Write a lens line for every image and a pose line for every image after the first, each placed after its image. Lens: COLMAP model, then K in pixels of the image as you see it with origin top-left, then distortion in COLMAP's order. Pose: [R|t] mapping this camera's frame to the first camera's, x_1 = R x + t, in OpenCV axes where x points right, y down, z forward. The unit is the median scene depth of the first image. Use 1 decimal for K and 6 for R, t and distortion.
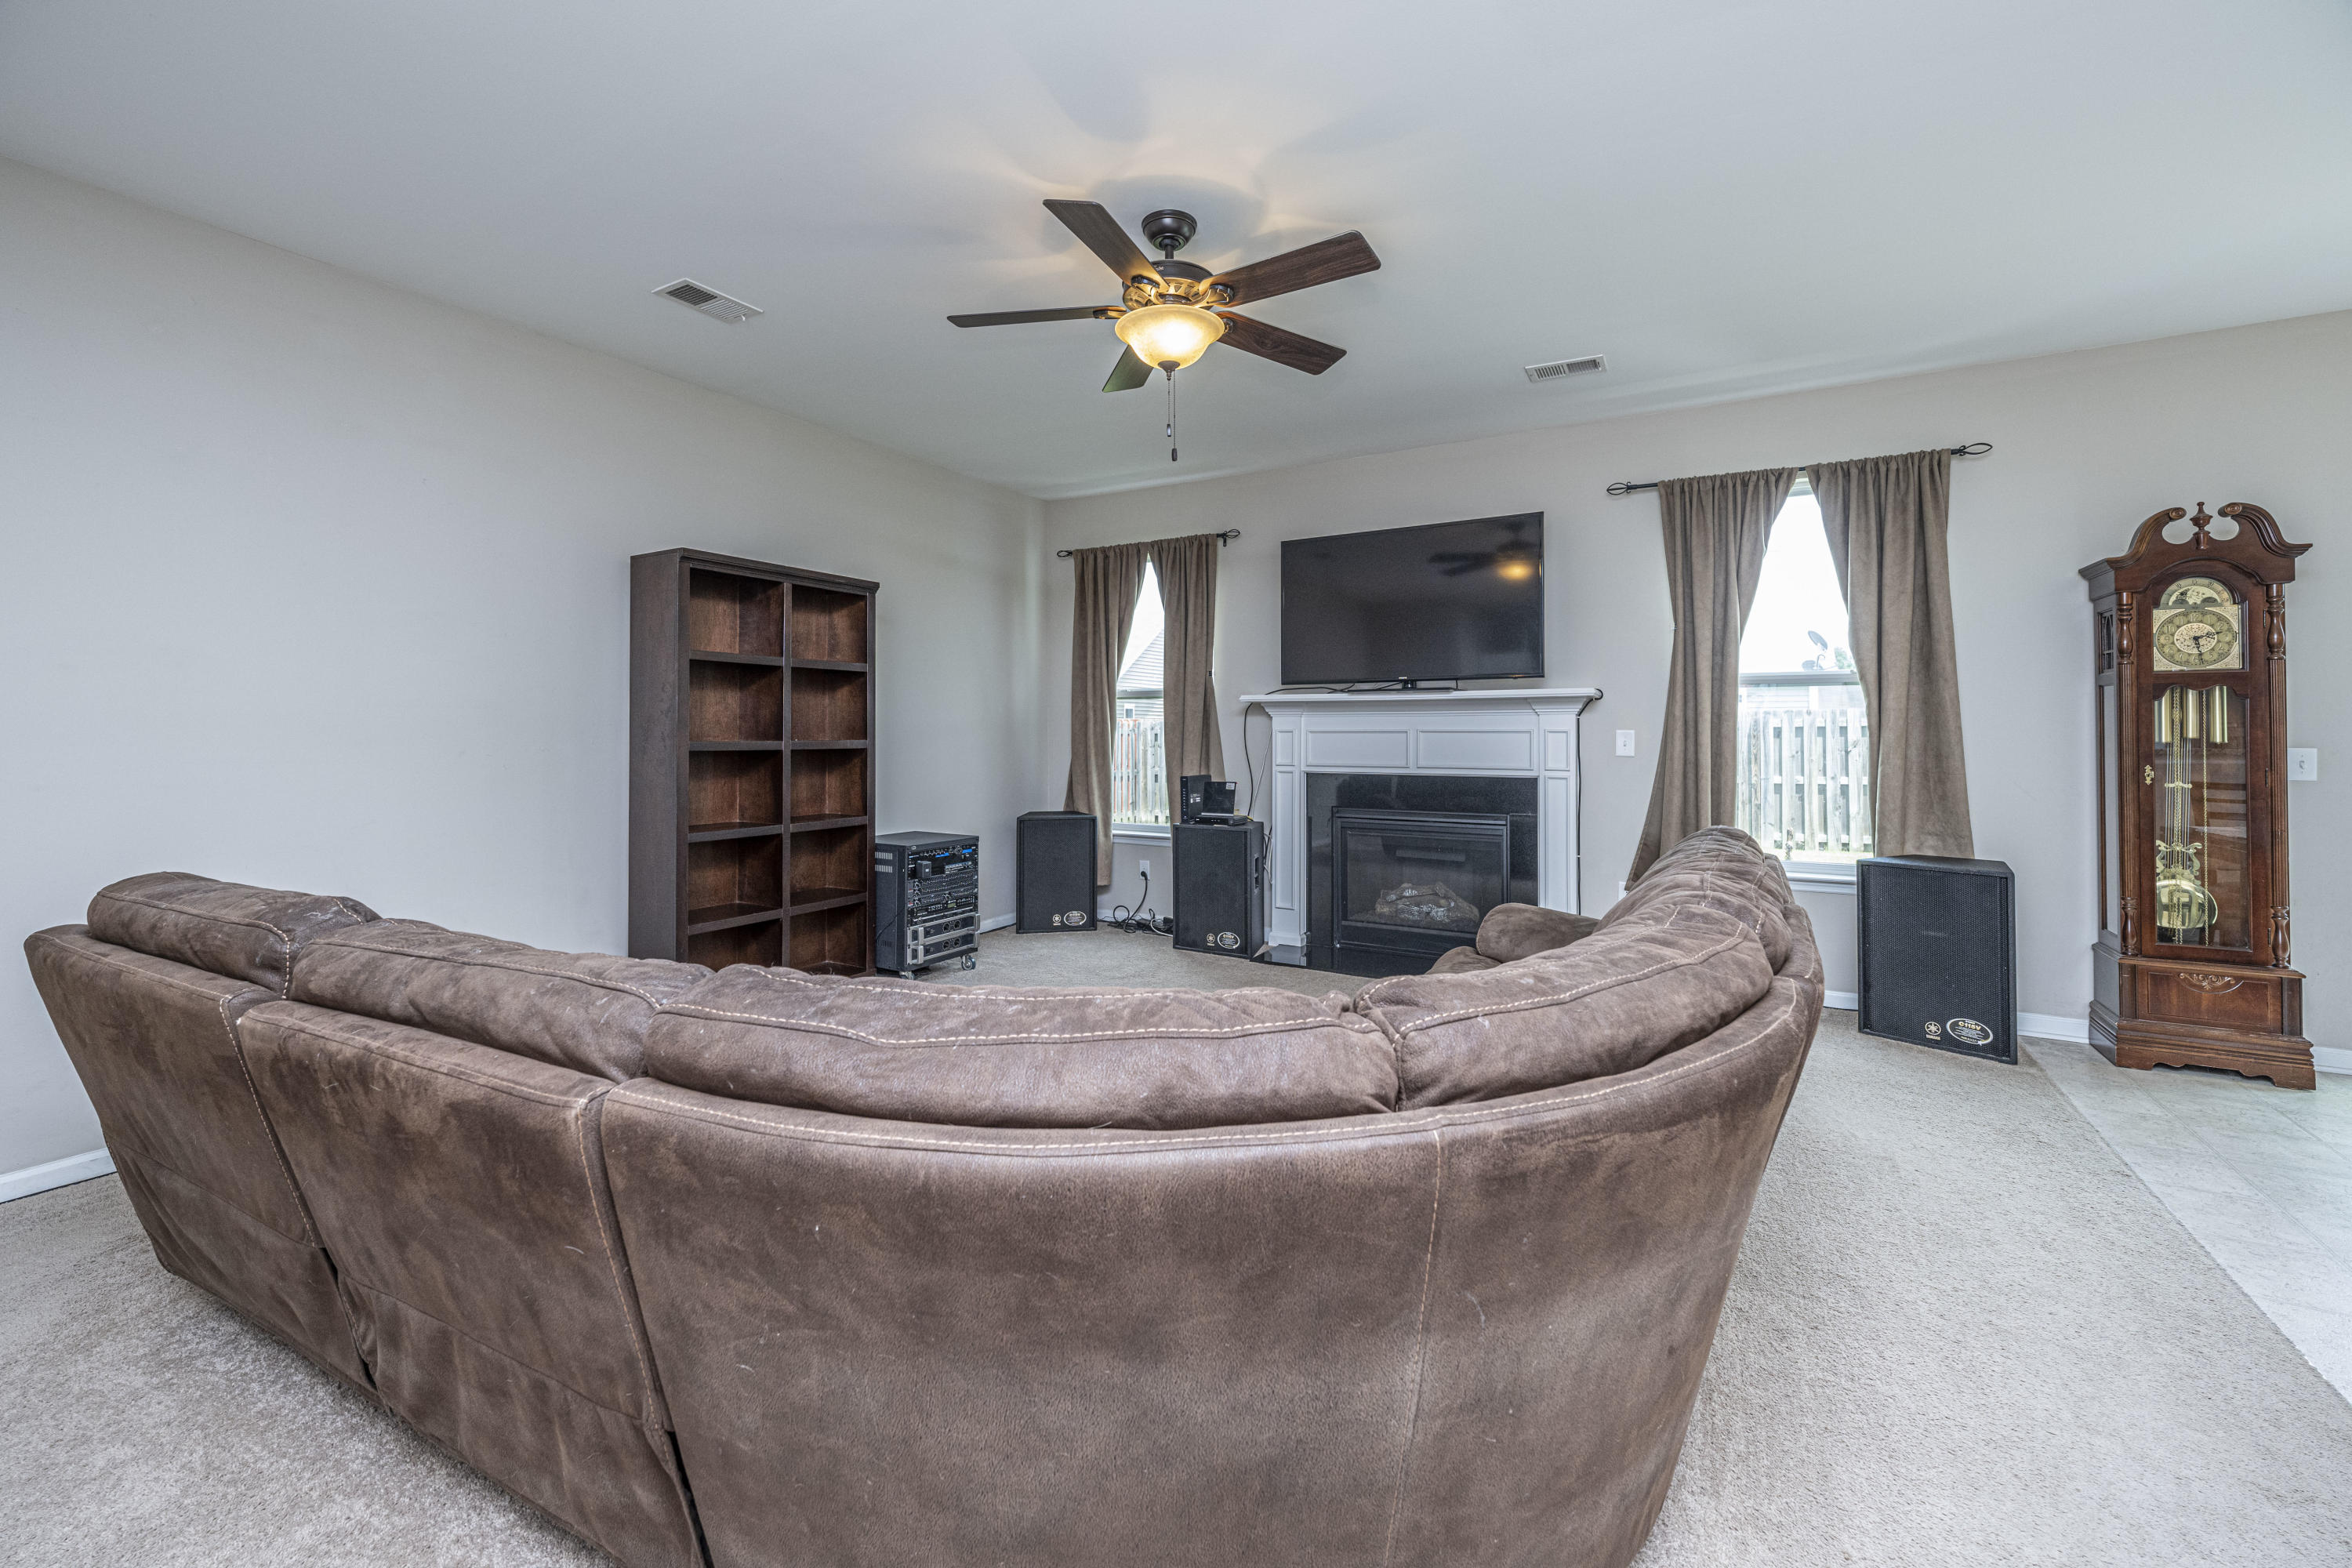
lens RADIAL K [[972.2, 0, 1191.8], [0, 972.2, 710.5], [0, 0, 1]] dist [-0.001908, -0.000084]
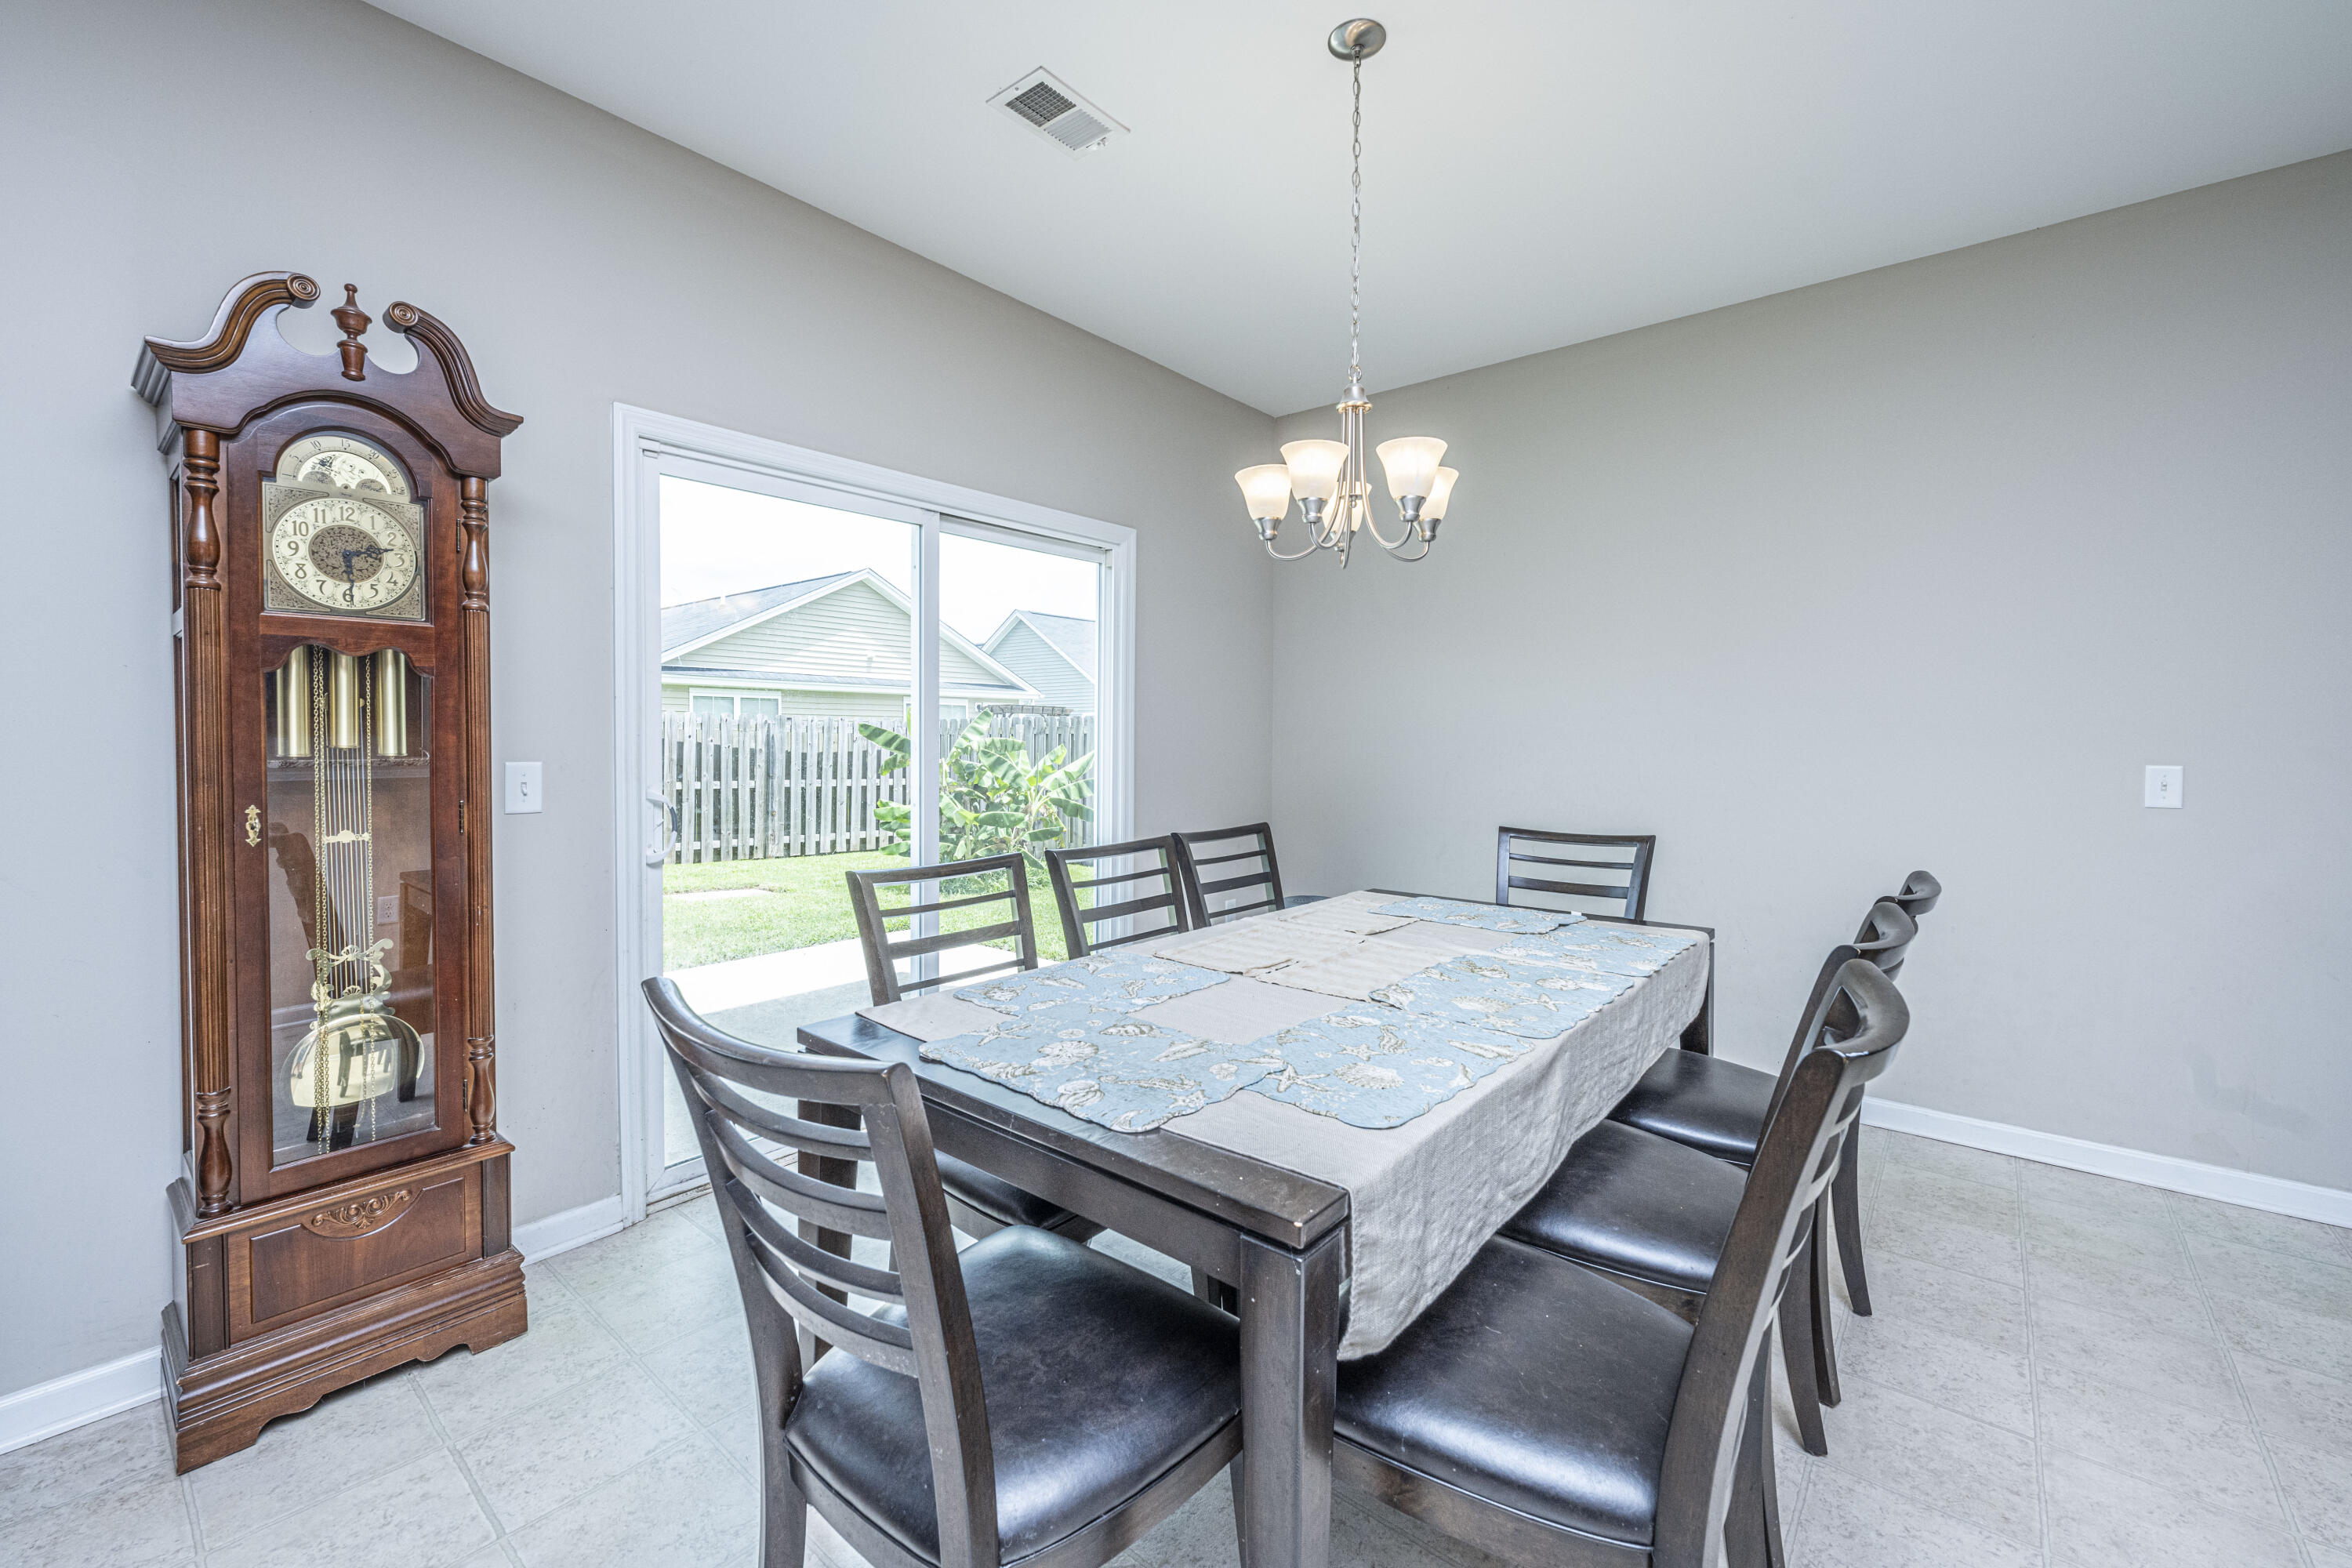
lens RADIAL K [[972.2, 0, 1174.1], [0, 972.2, 768.5], [0, 0, 1]] dist [-0.001908, -0.000084]
pose [[0.165946, -0.022007, 0.985889, 0.608174], [-0.017200, 0.999534, 0.025206, 0.019034], [-0.985985, -0.021140, 0.165490, 0.487523]]
